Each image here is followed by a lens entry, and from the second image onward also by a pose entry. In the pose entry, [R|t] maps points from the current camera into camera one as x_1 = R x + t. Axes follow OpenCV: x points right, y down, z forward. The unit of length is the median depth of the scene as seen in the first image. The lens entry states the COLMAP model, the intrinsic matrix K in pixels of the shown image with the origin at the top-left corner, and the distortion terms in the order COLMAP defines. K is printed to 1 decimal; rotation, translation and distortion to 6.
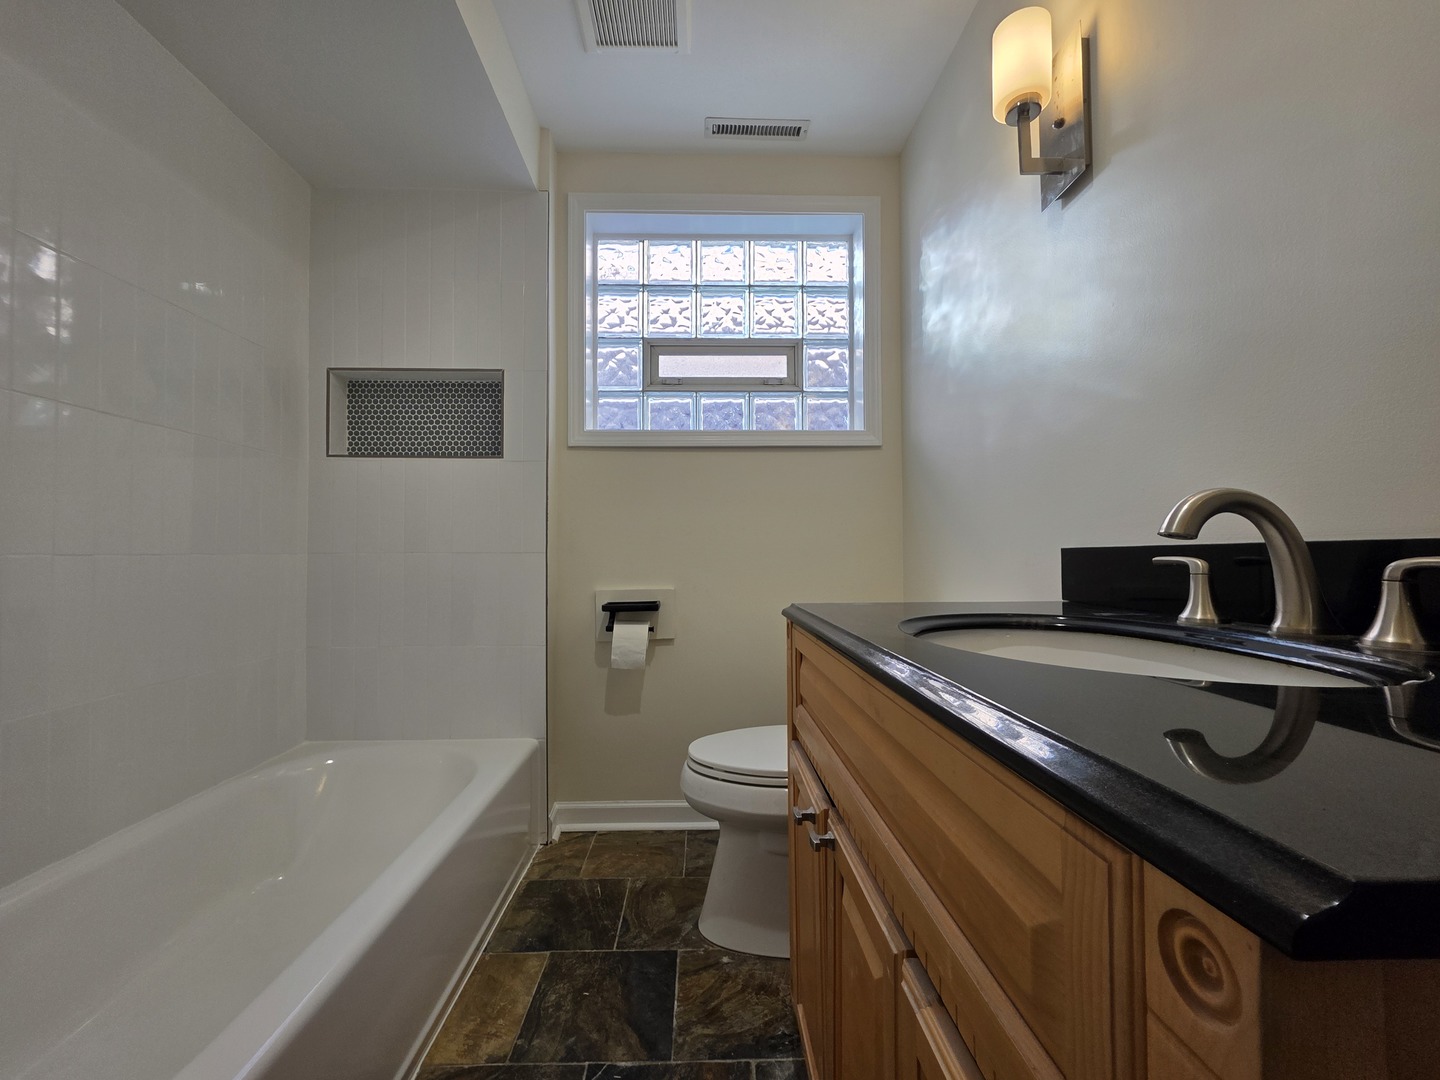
lens RADIAL K [[574.7, 0, 724.3], [0, 574.7, 539.1], [0, 0, 1]] dist [-0.003170, 0.000517]
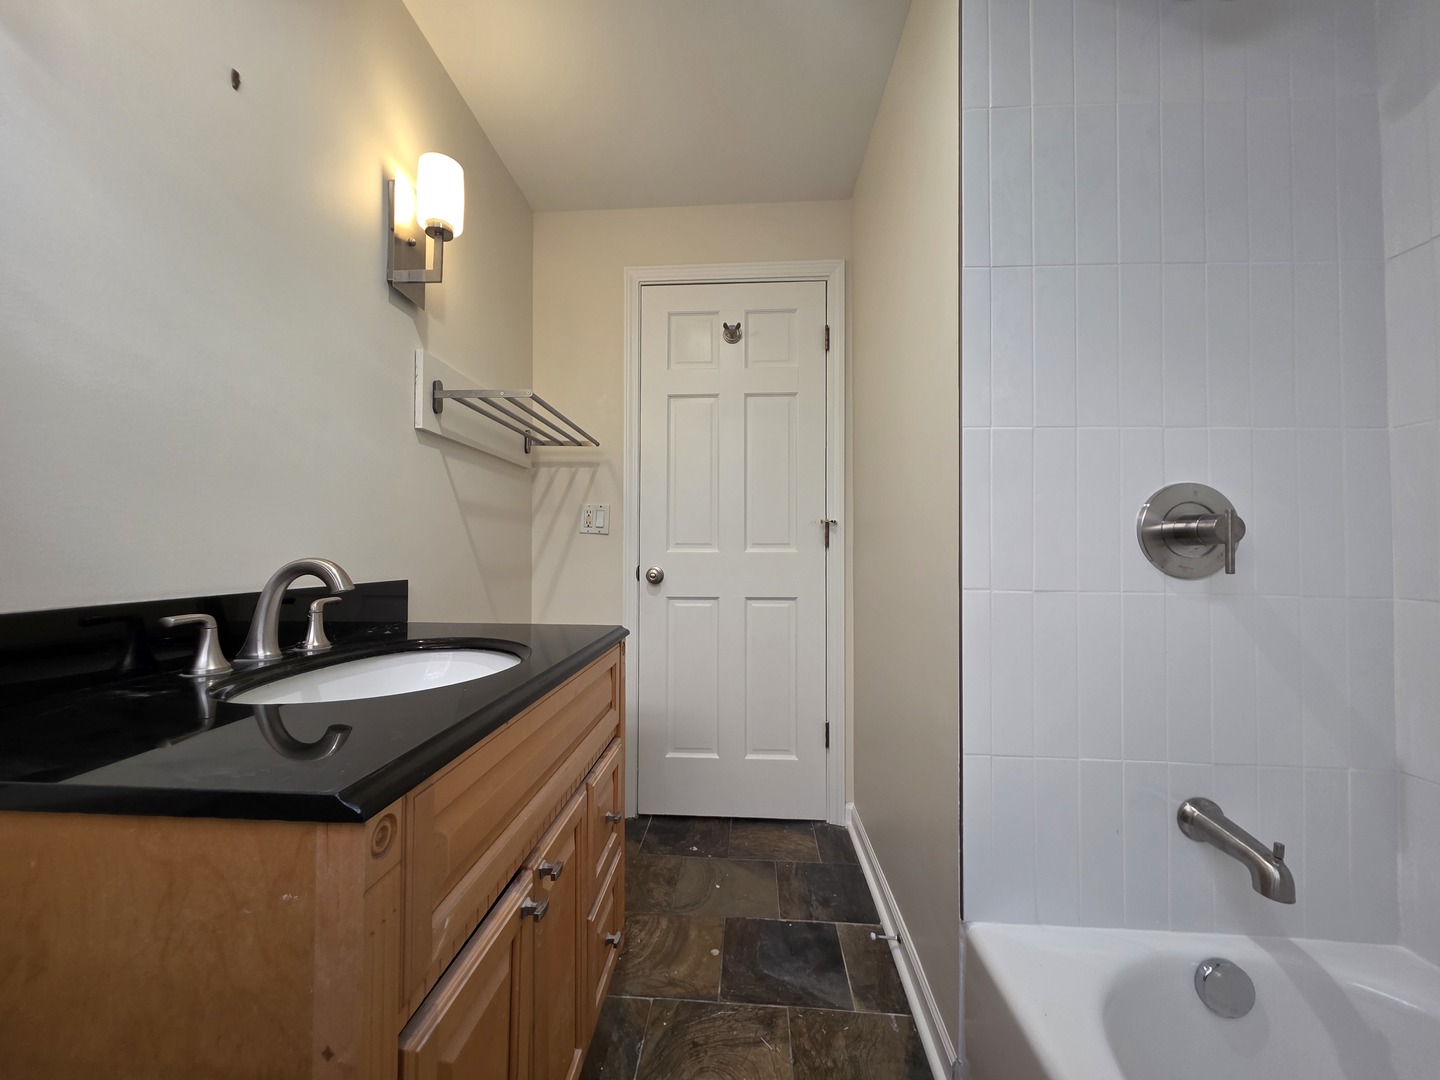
lens RADIAL K [[574.7, 0, 709.5], [0, 574.7, 542.4], [0, 0, 1]] dist [-0.003170, 0.000517]
pose [[-0.996321, 0.001110, 0.085690, -0.070610], [-0.001720, 0.999455, -0.032955, -0.022780], [-0.085680, -0.032981, -0.995777, 0.640843]]
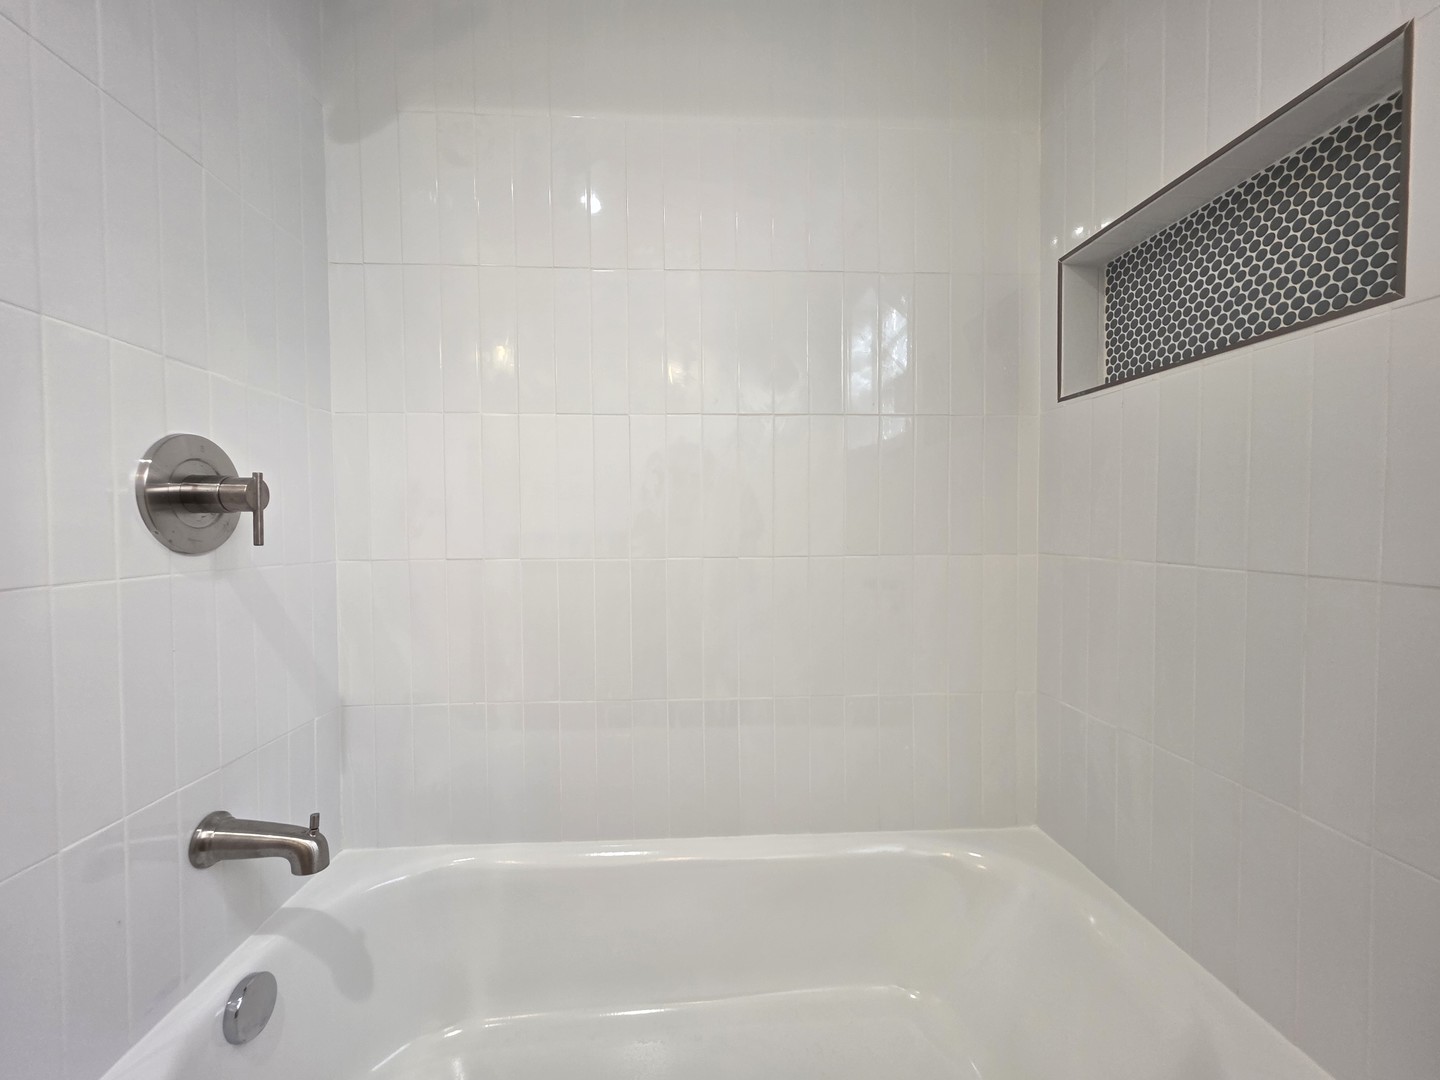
lens RADIAL K [[574.7, 0, 714.2], [0, 574.7, 538.6], [0, 0, 1]] dist [-0.003170, 0.000517]
pose [[0.014831, 0.034252, -0.999303, -0.057338], [0.025956, 0.999063, 0.034629, -0.023209], [0.999553, -0.026452, 0.013928, 0.574579]]
